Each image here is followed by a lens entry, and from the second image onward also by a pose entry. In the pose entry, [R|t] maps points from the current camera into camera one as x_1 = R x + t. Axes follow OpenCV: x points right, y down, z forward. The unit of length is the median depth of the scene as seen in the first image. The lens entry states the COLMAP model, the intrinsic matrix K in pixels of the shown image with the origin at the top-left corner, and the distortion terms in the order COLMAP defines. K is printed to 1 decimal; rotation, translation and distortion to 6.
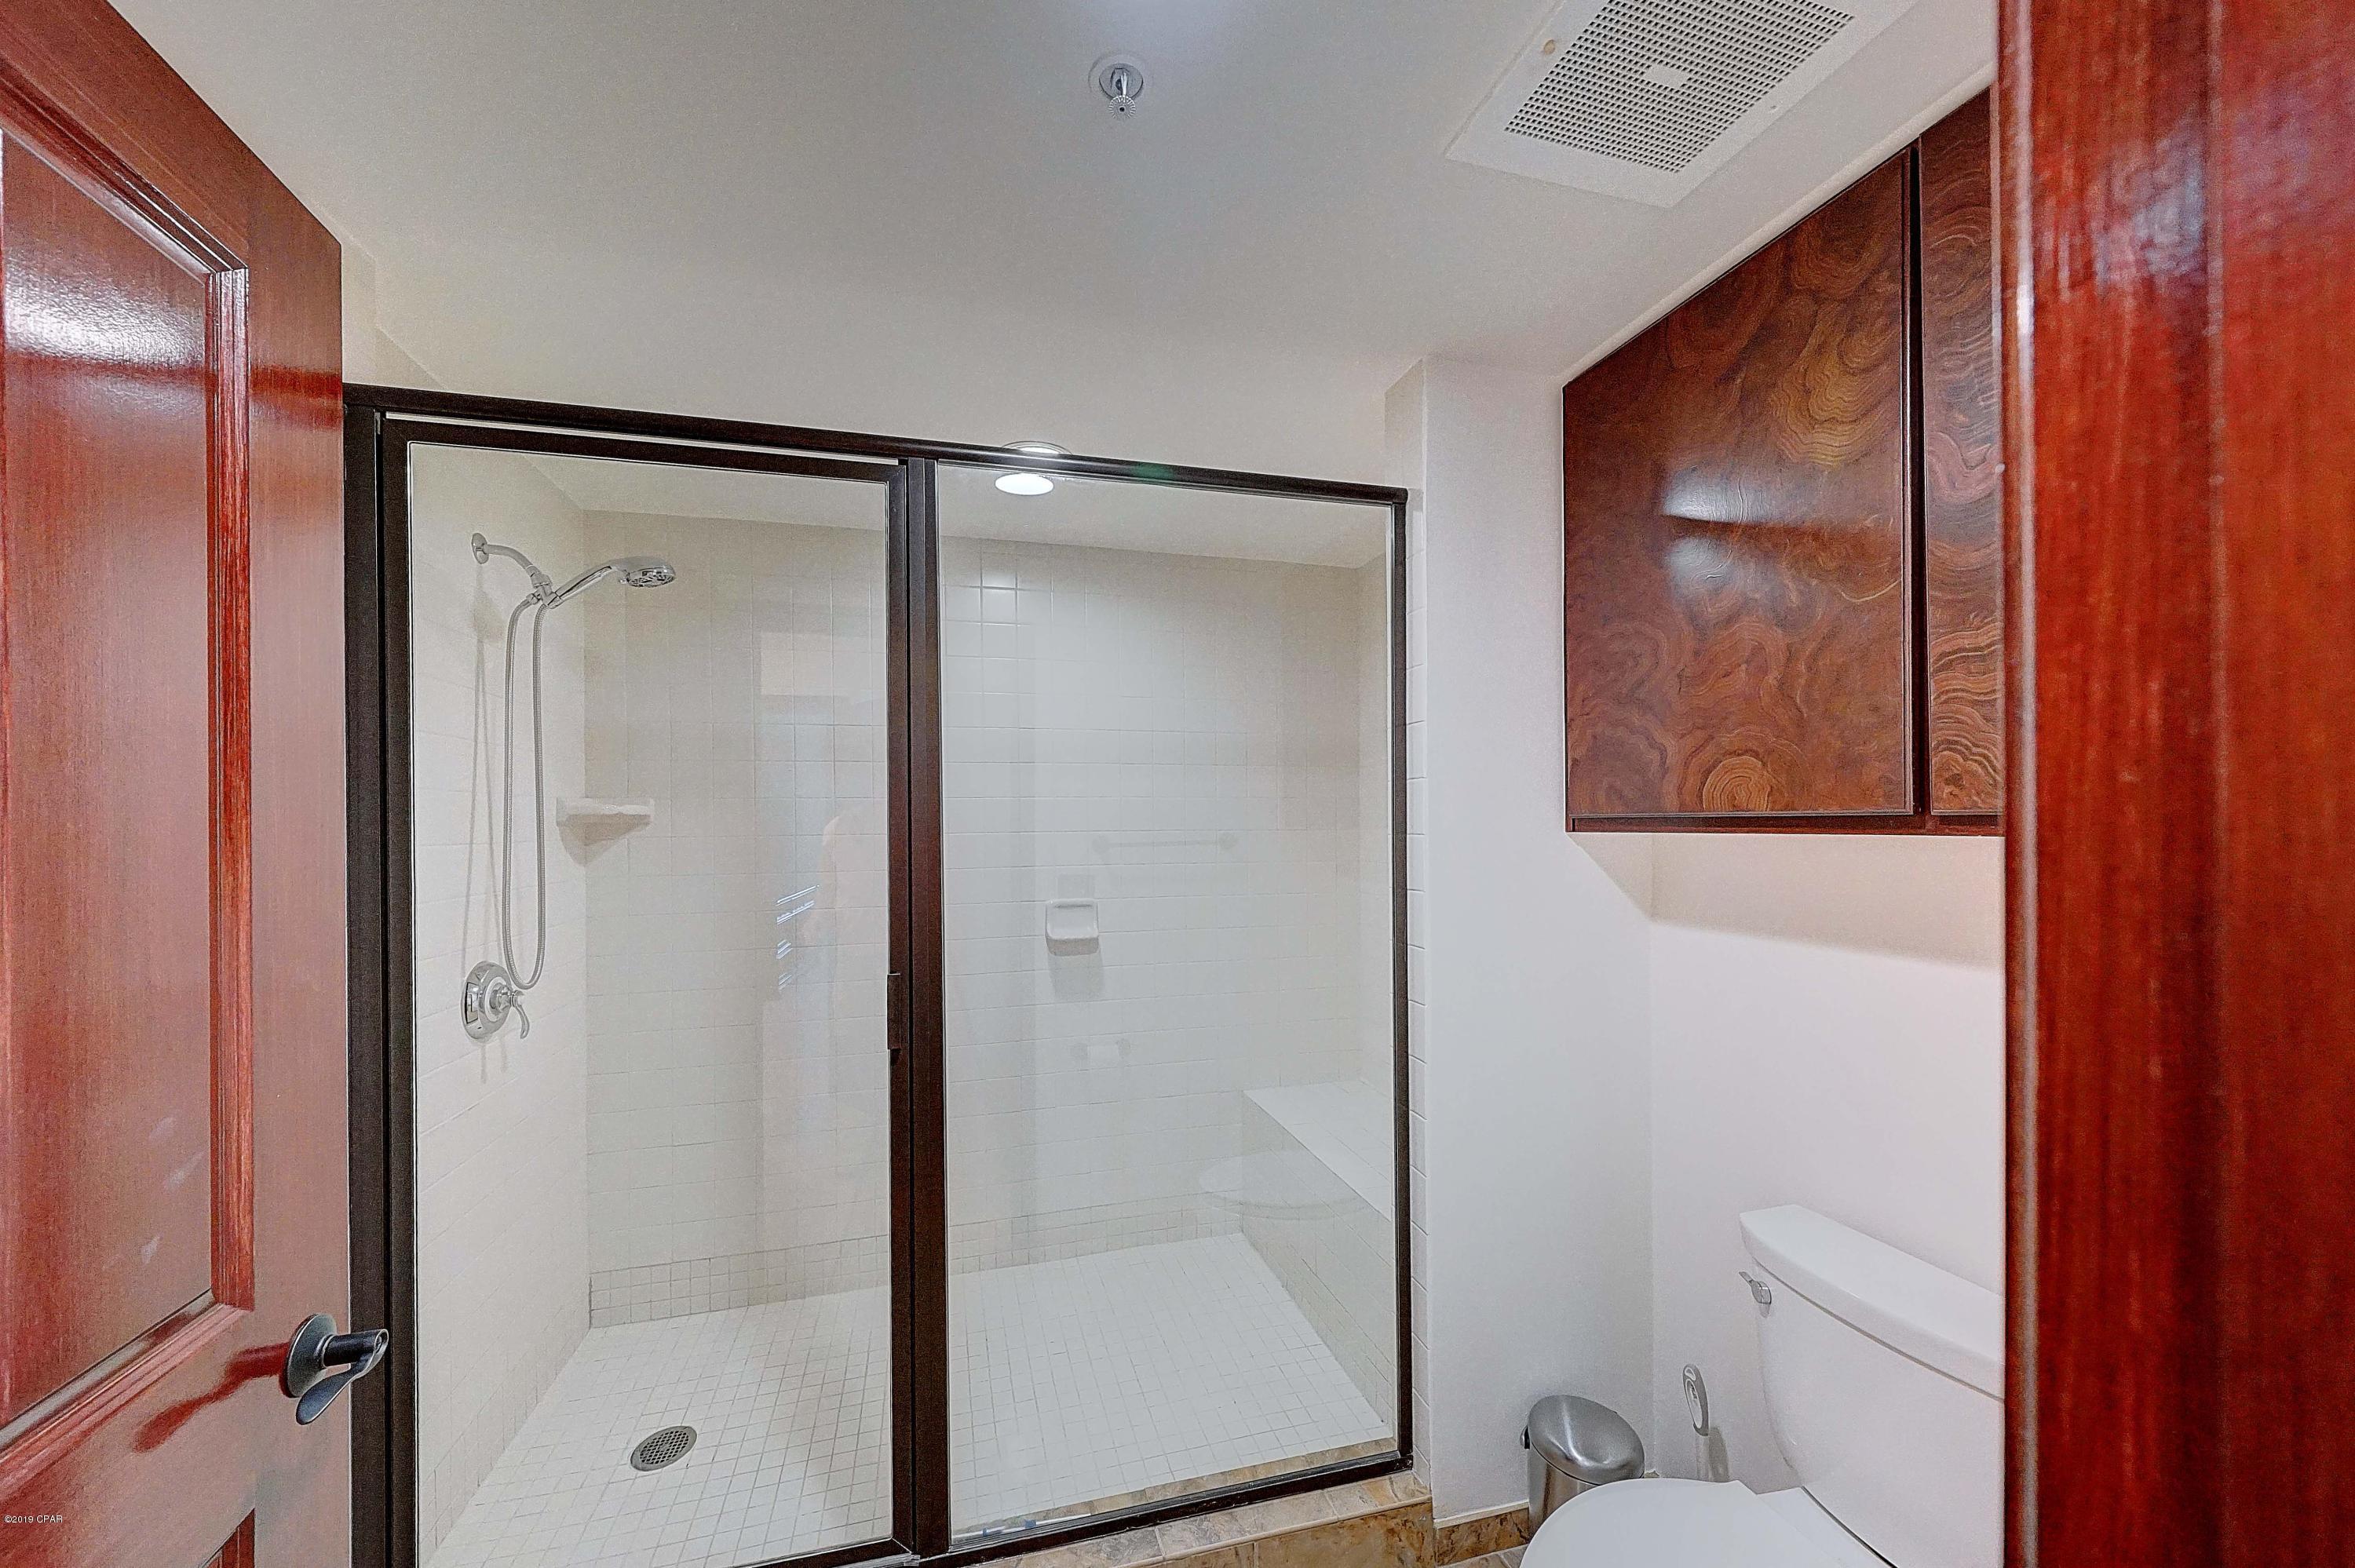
lens RADIAL K [[803.8, 0, 1148.9], [0, 803.8, 815.4], [0, 0, 1]] dist [0.005432, -0.000112]
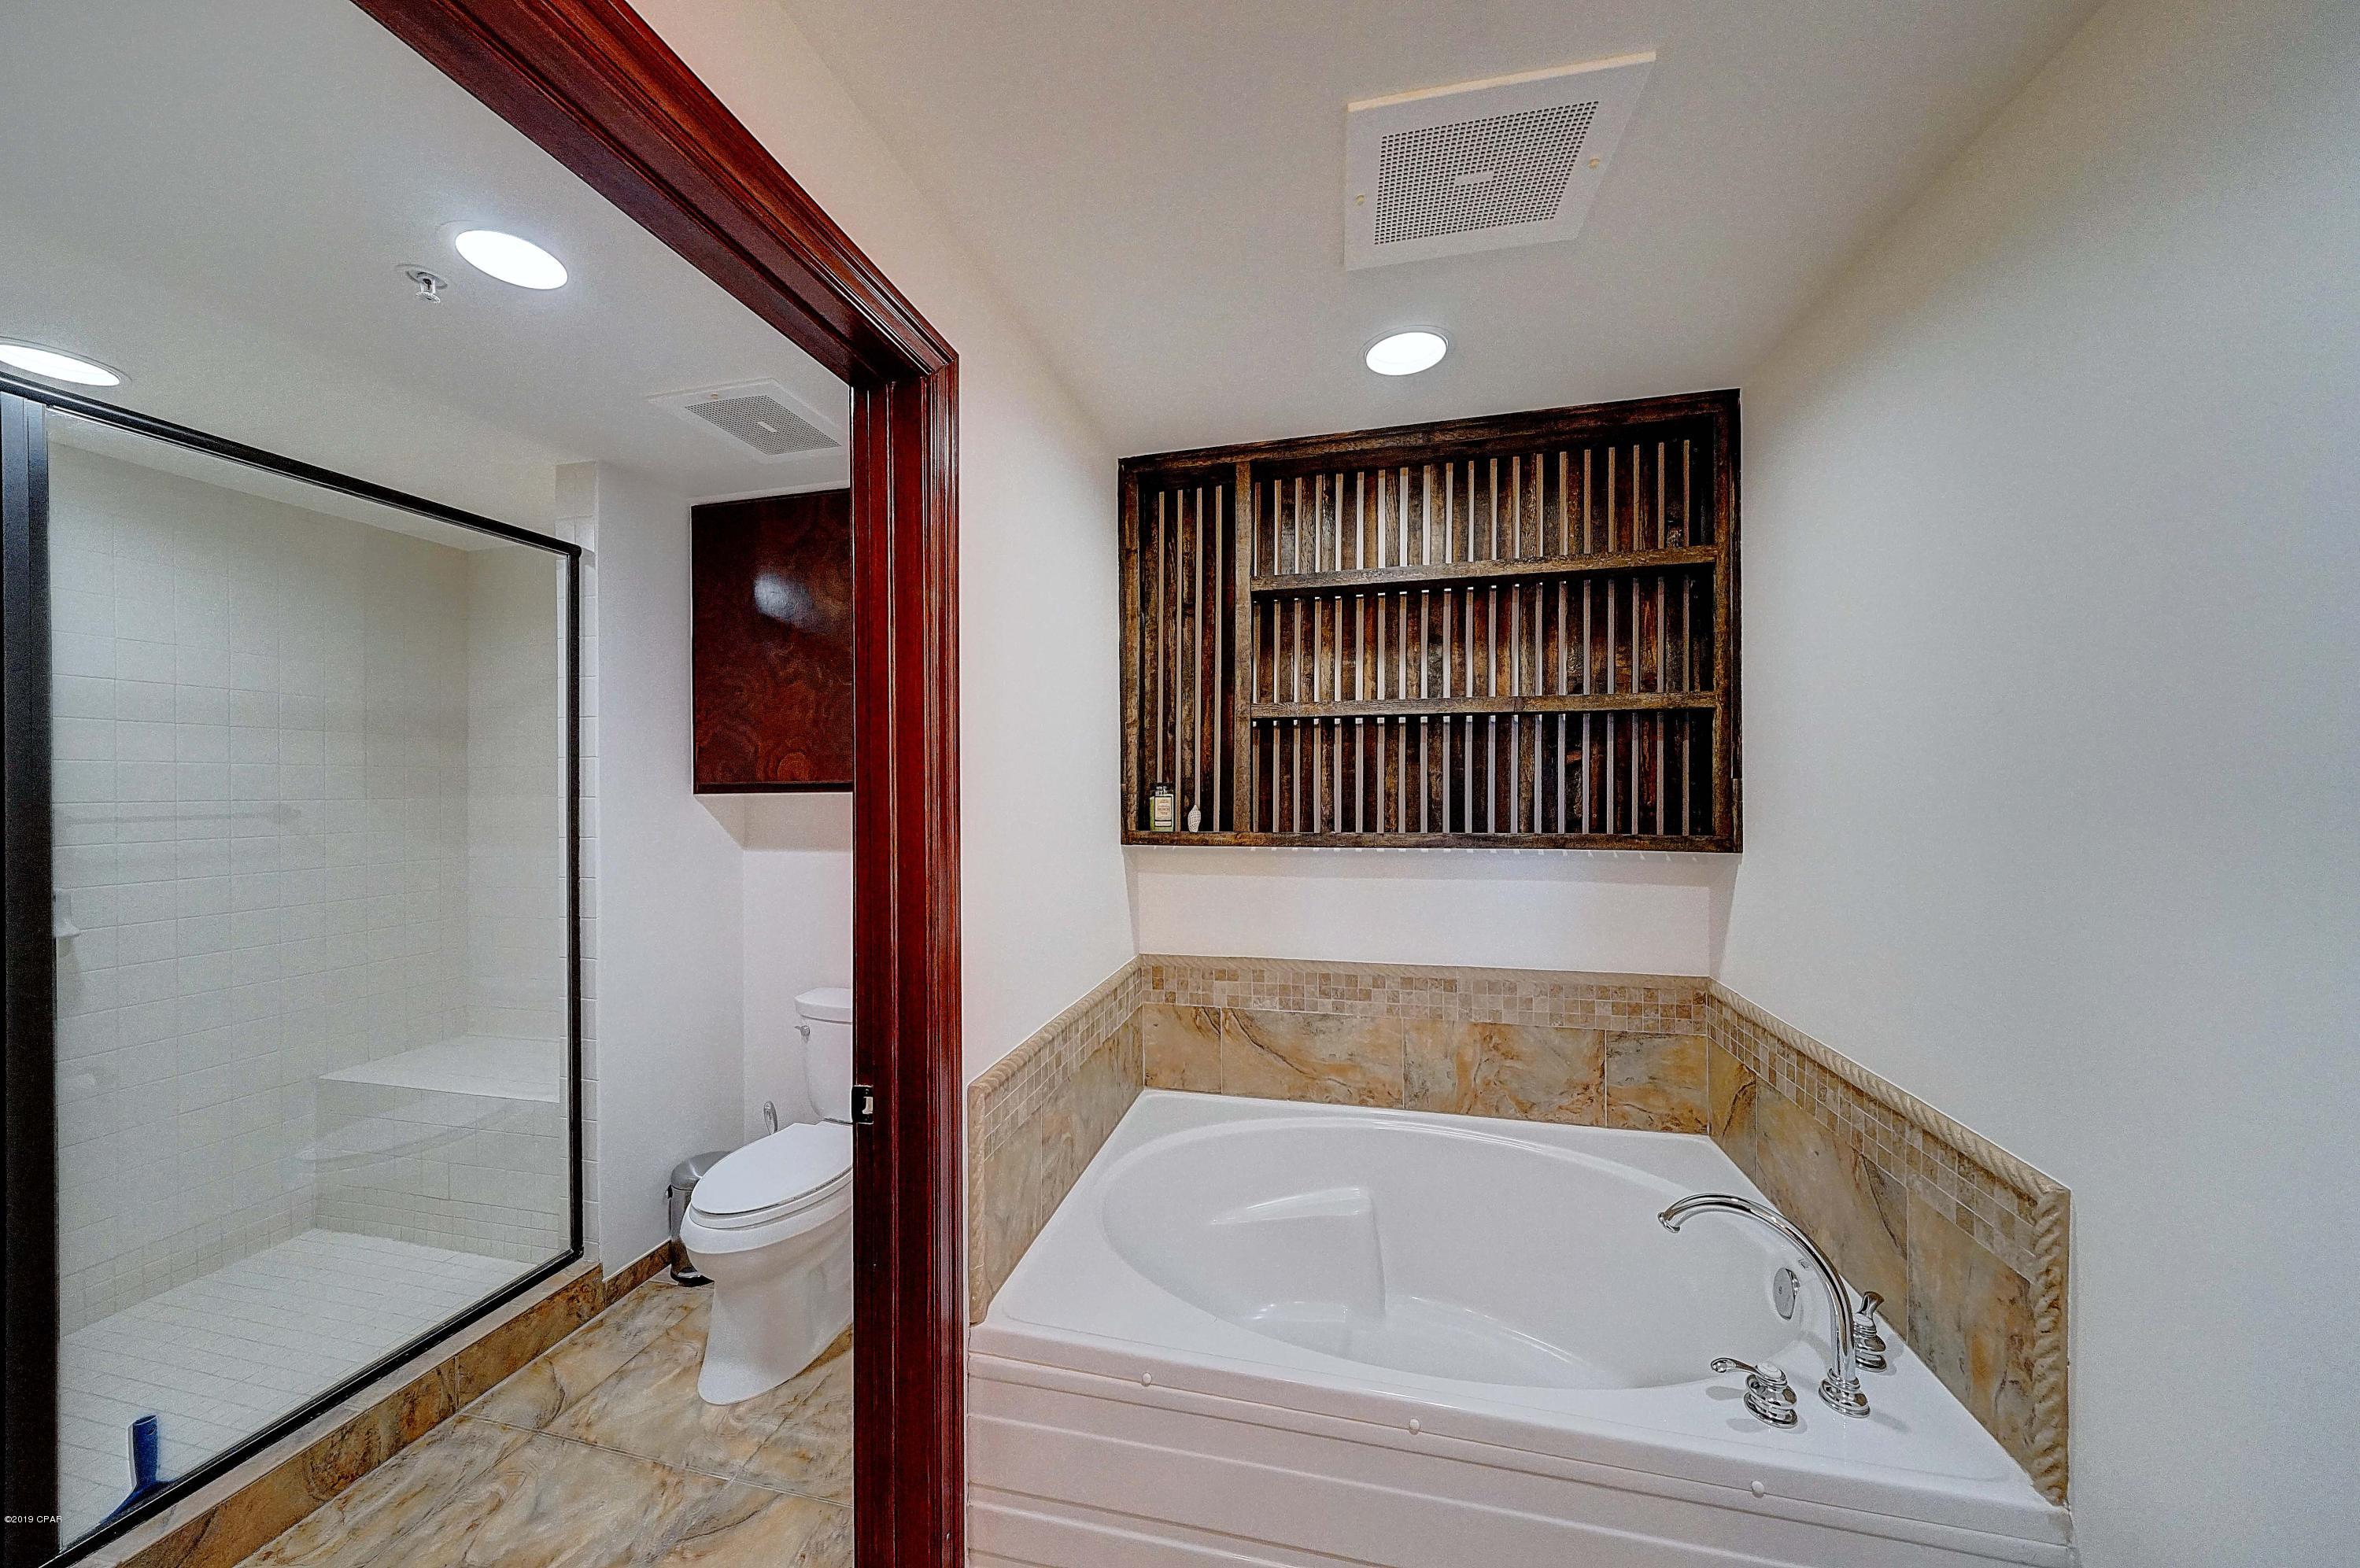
lens RADIAL K [[805.5, 0, 1176.1], [0, 805.5, 786.9], [0, 0, 1]] dist [0.005432, -0.000112]
pose [[0.454062, -0.000590, 0.890970, -0.466871], [0.002336, 0.999997, -0.000528, 0.010938], [-0.890967, 0.002321, 0.454062, -0.558984]]
